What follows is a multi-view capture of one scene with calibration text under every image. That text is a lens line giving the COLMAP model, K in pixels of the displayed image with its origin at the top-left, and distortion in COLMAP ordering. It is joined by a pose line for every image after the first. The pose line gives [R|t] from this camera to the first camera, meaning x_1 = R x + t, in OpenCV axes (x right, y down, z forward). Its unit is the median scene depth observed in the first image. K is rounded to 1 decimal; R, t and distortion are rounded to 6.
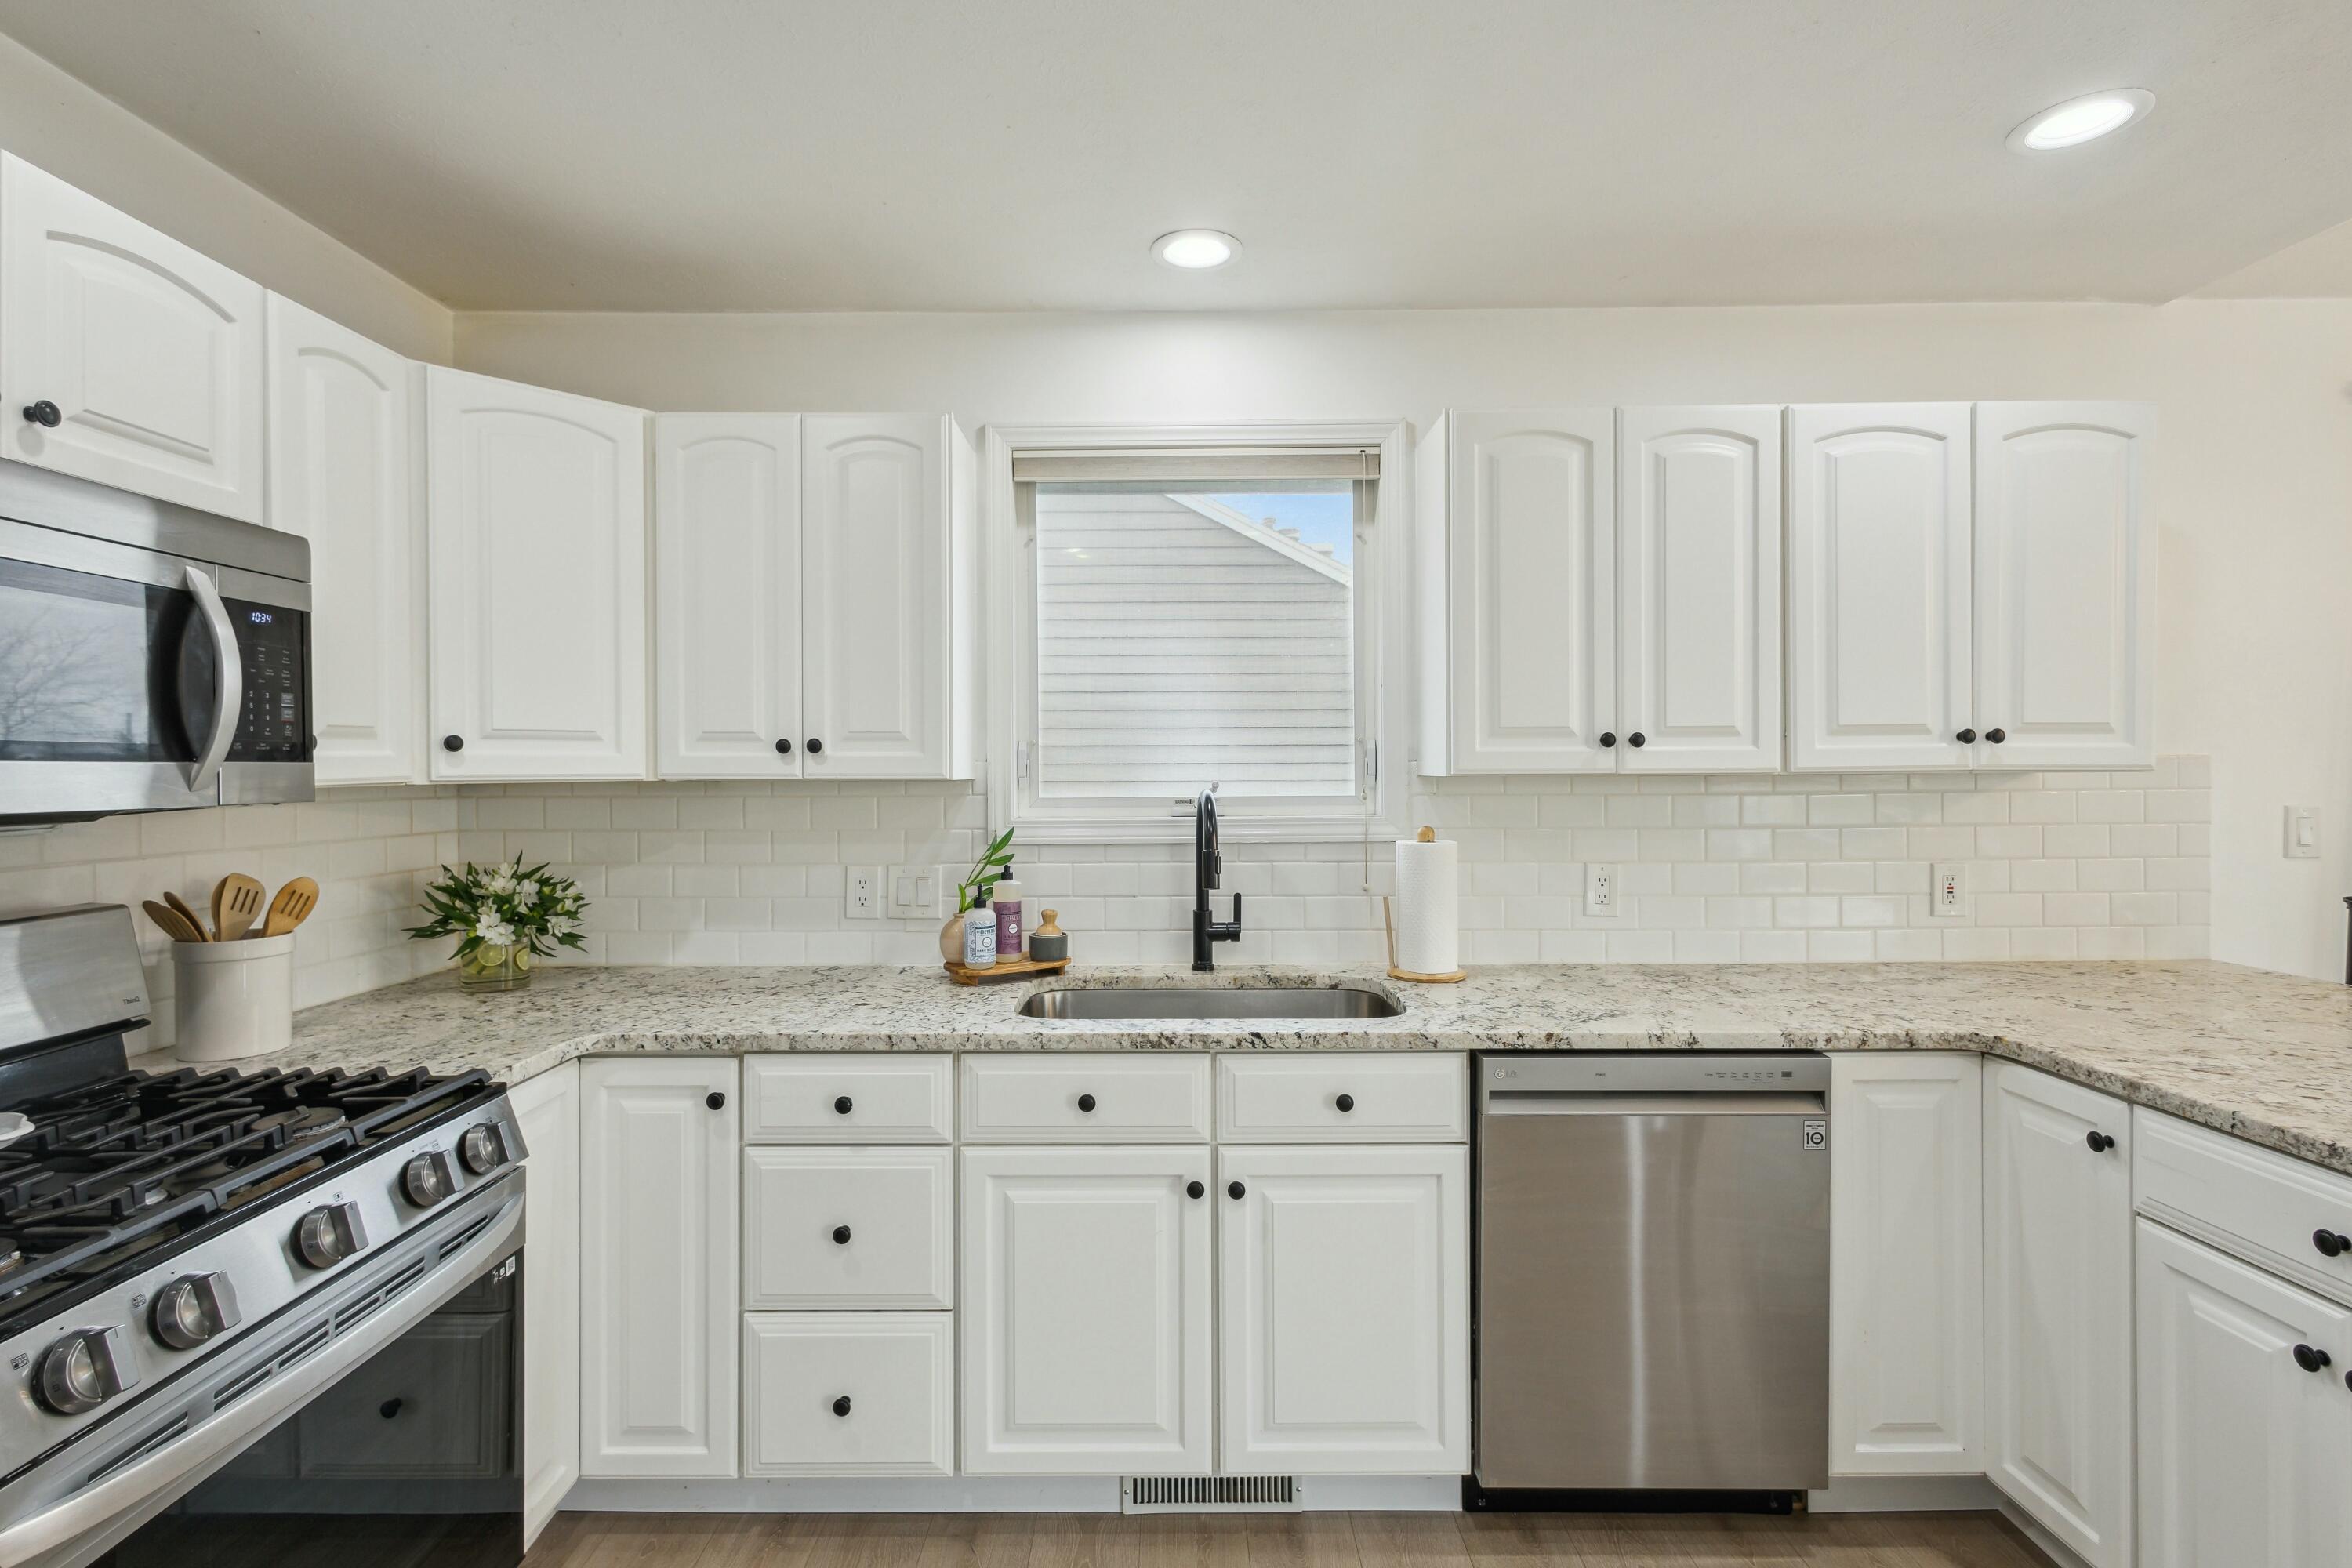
lens RADIAL K [[1095.3, 0, 1163.2], [0, 1095.3, 773.9], [0, 0, 1]] dist [0.011020, -0.002689]
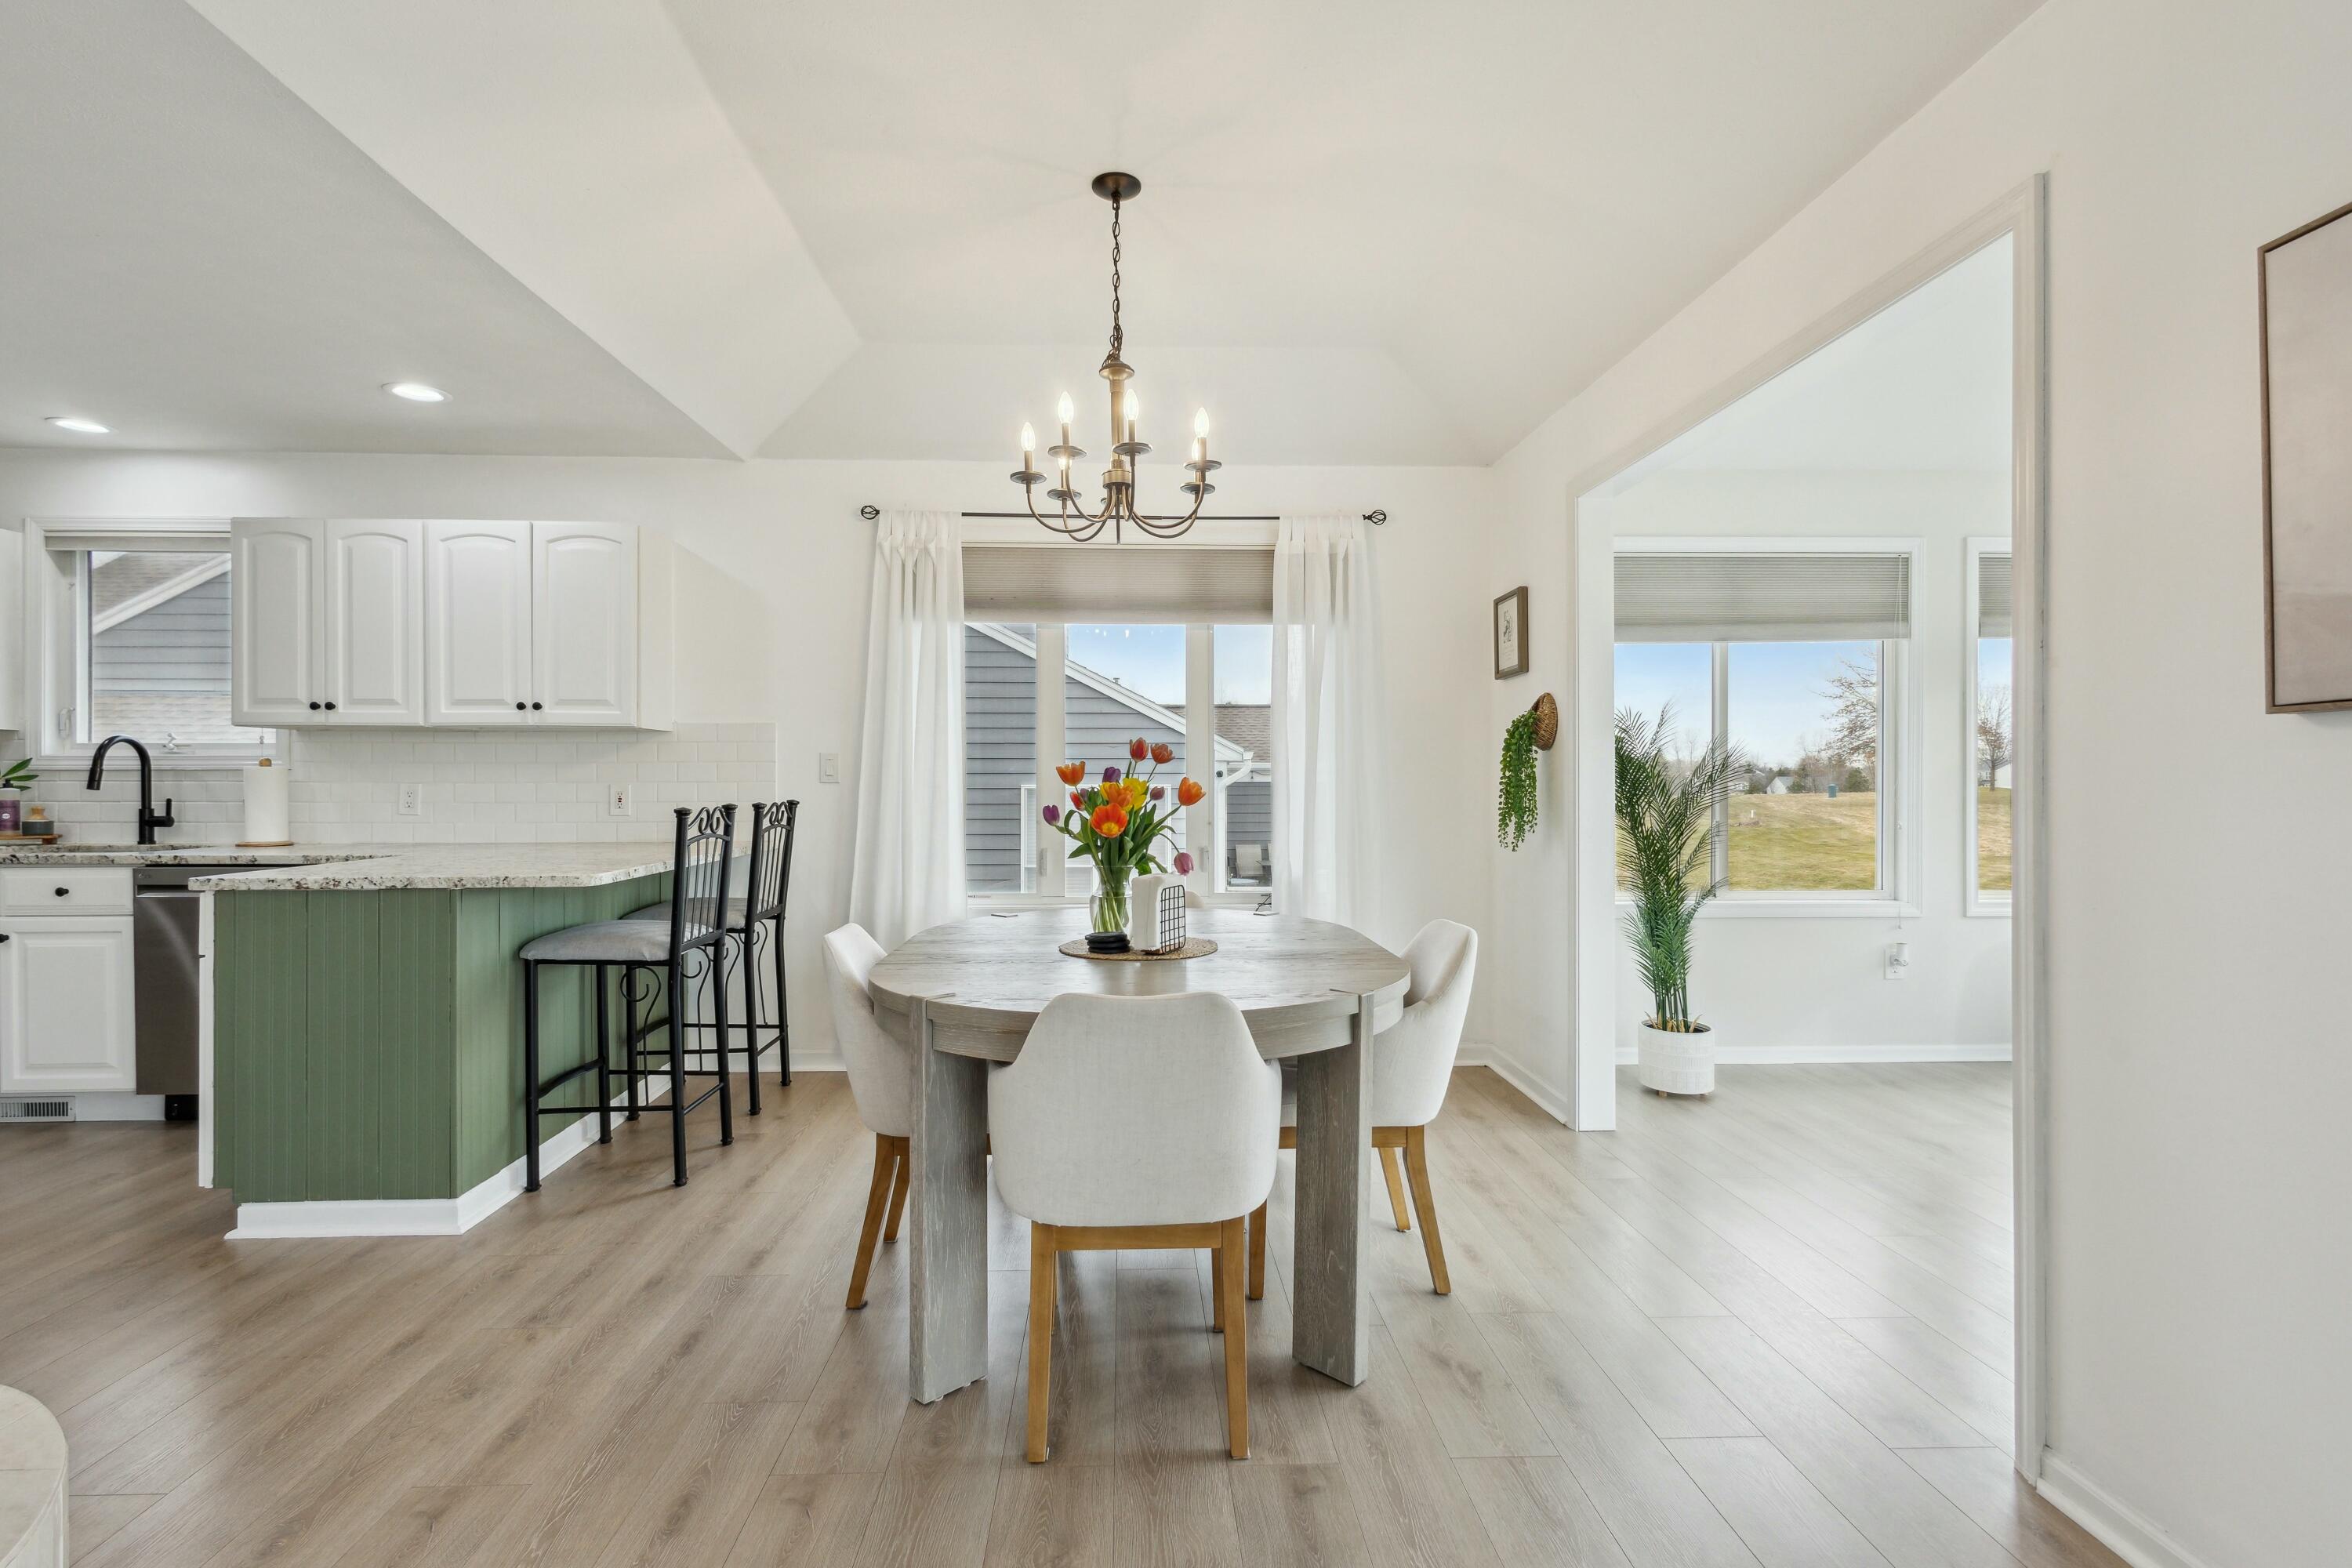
lens RADIAL K [[1095.3, 0, 1170.0], [0, 1095.3, 783.0], [0, 0, 1]] dist [0.011020, -0.002689]
pose [[0.998952, 0.005539, 0.045432, 1.710626], [-0.005450, 0.999983, -0.002090, 0.090248], [-0.045443, 0.001841, 0.998965, -0.851462]]
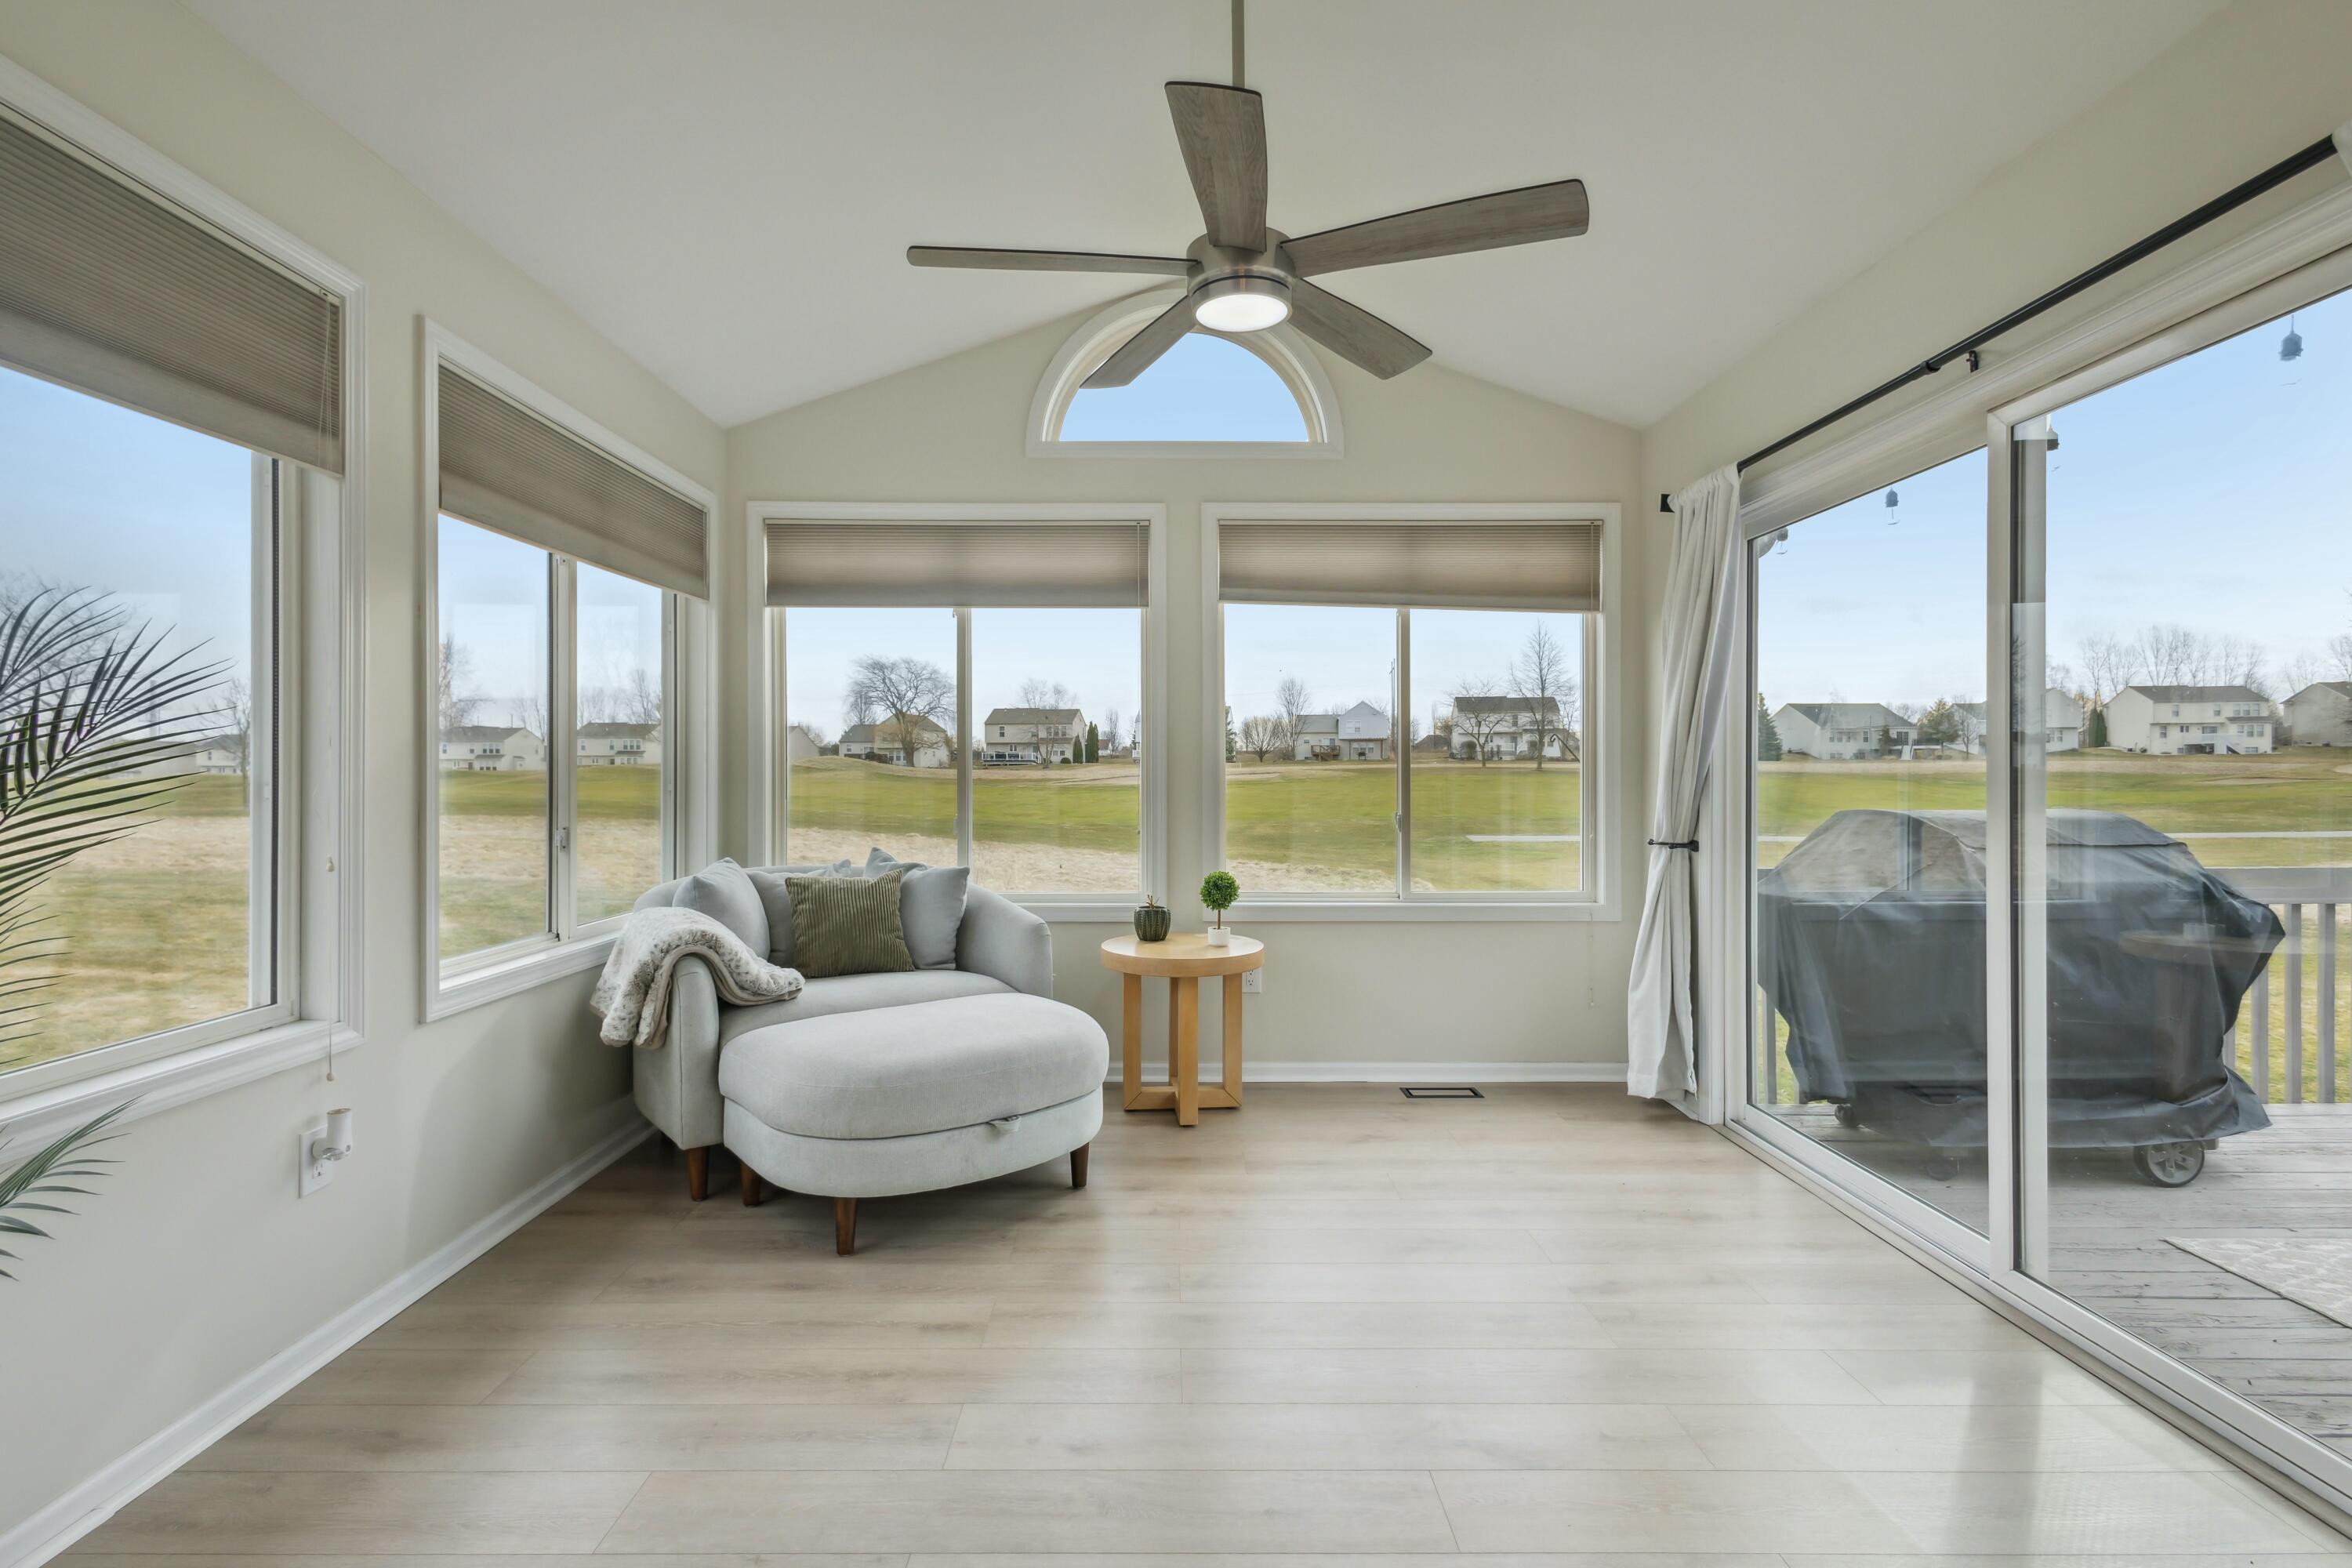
lens RADIAL K [[1095.3, 0, 1165.6], [0, 1095.3, 779.7], [0, 0, 1]] dist [0.011020, -0.002689]
pose [[-0.009084, 0.001491, 0.999958, 2.177947], [0.003133, 0.999994, -0.001462, 0.086928], [-0.999954, 0.003119, -0.009088, 0.399940]]
